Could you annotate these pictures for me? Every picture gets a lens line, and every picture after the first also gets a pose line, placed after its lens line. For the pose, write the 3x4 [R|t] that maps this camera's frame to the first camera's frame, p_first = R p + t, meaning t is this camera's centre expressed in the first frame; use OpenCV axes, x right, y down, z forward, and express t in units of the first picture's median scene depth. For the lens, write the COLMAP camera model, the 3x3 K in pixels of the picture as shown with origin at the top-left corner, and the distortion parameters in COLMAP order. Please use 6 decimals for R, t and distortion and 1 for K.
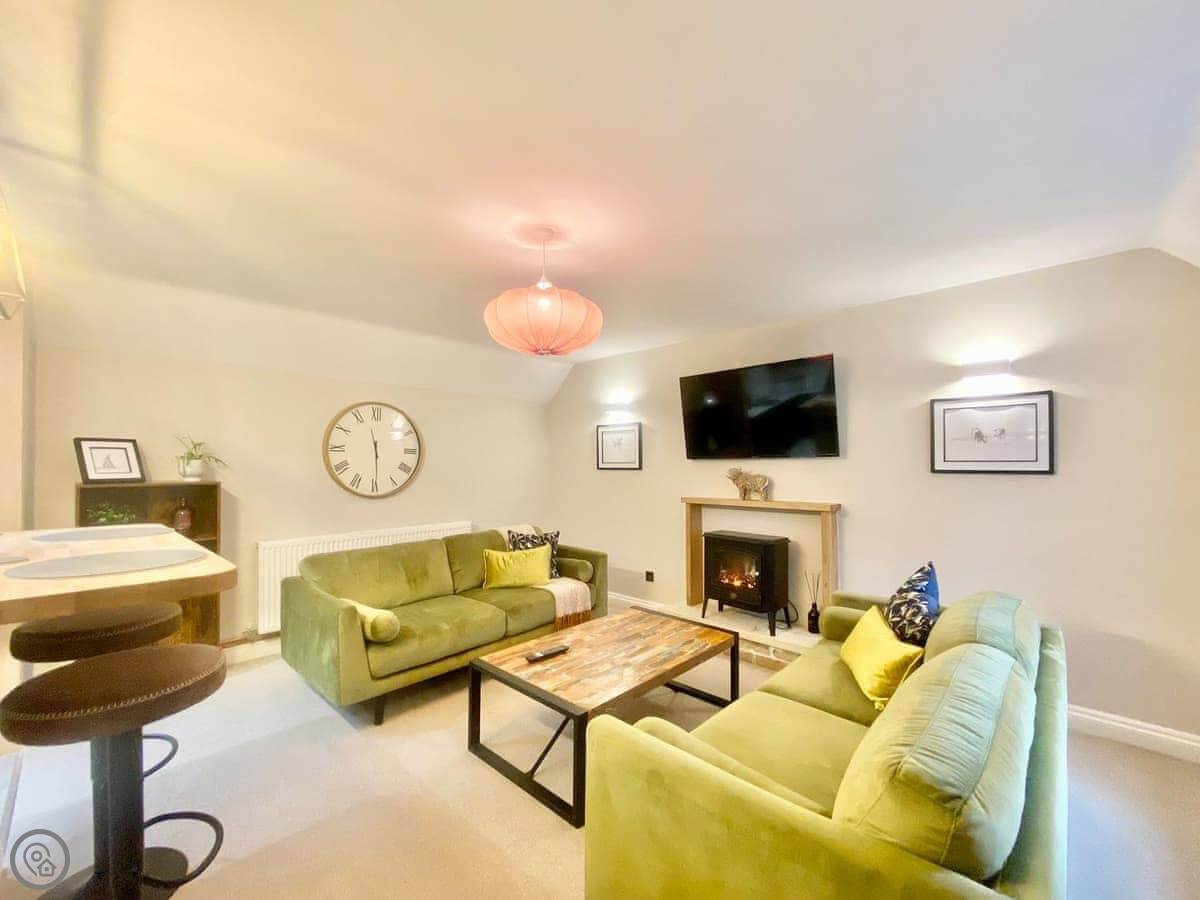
lens RADIAL K [[502.9, 0, 594.7], [0, 502.9, 451.5], [0, 0, 1]] dist [0.020522, -0.022594]
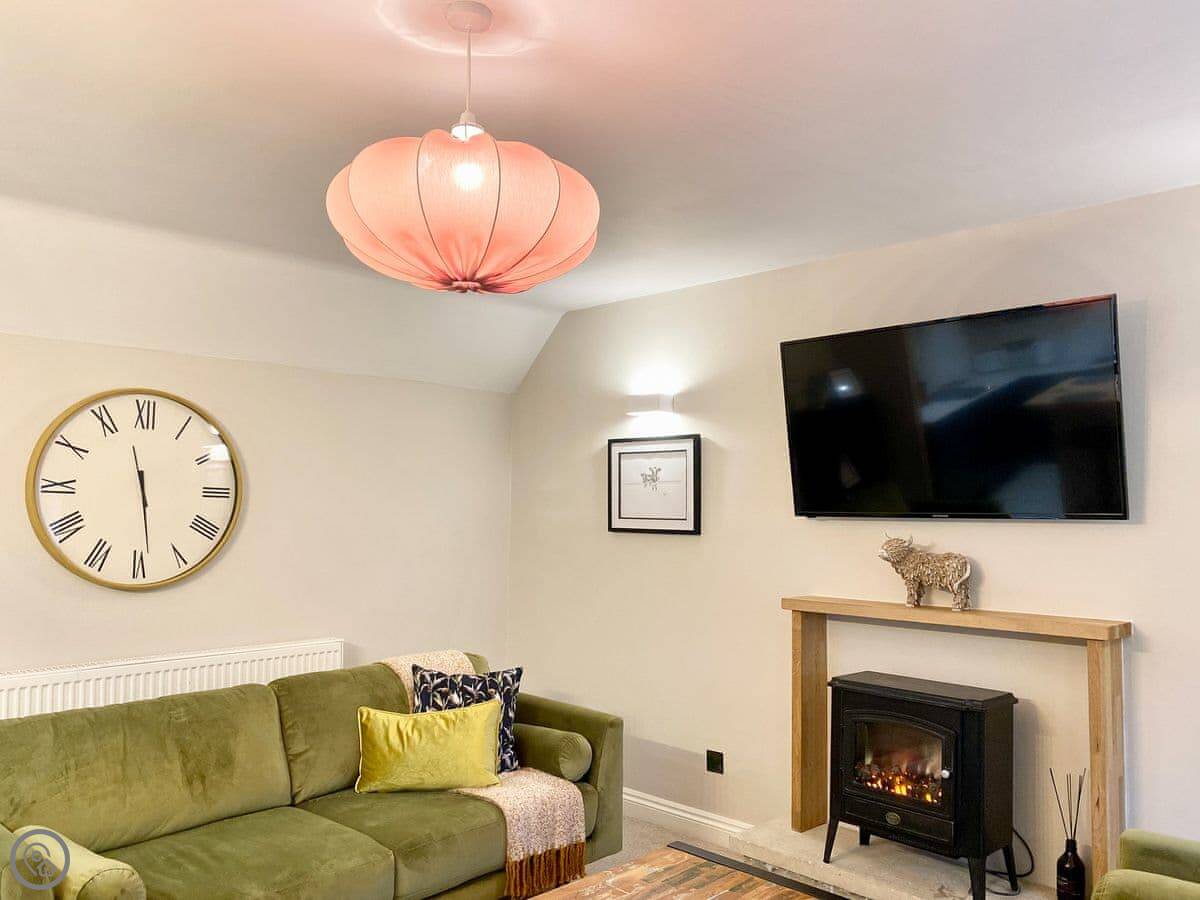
lens RADIAL K [[955.5, 0, 602.8], [0, 955.5, 471.0], [0, 0, 1]] dist [0.002639, 0.002139]
pose [[0.999764, 0.010568, -0.019001, 0.021656], [-0.010696, 0.999921, -0.006671, -0.021620], [0.018929, 0.006873, 0.999797, 0.113404]]
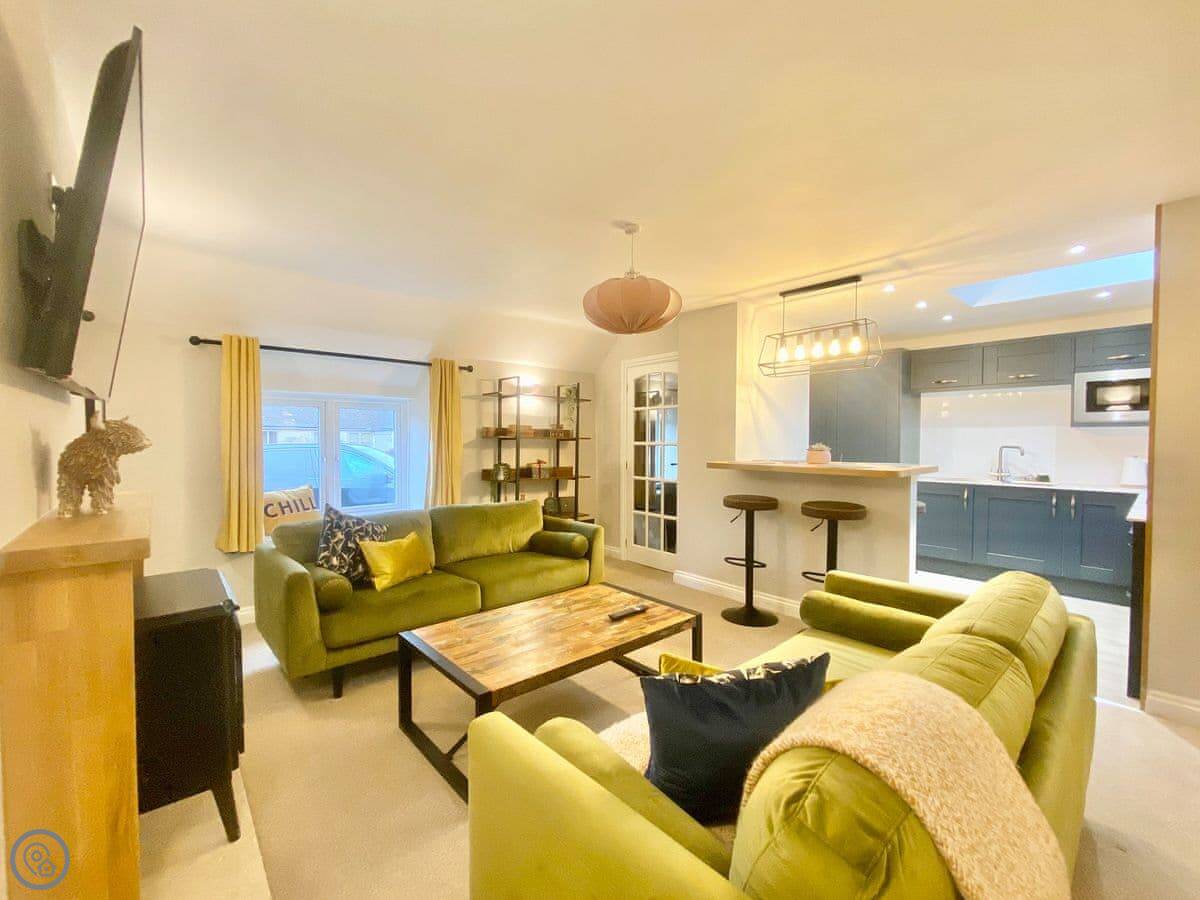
lens RADIAL K [[527.9, 0, 600.0], [0, 527.9, 450.0], [0, 0, 1]] dist [0.085656, -0.069862]
pose [[-0.998335, -0.008313, 0.057083, -0.061269], [-0.008767, 0.999932, -0.007710, 0.054950], [-0.057015, -0.008197, -0.998340, 1.379109]]
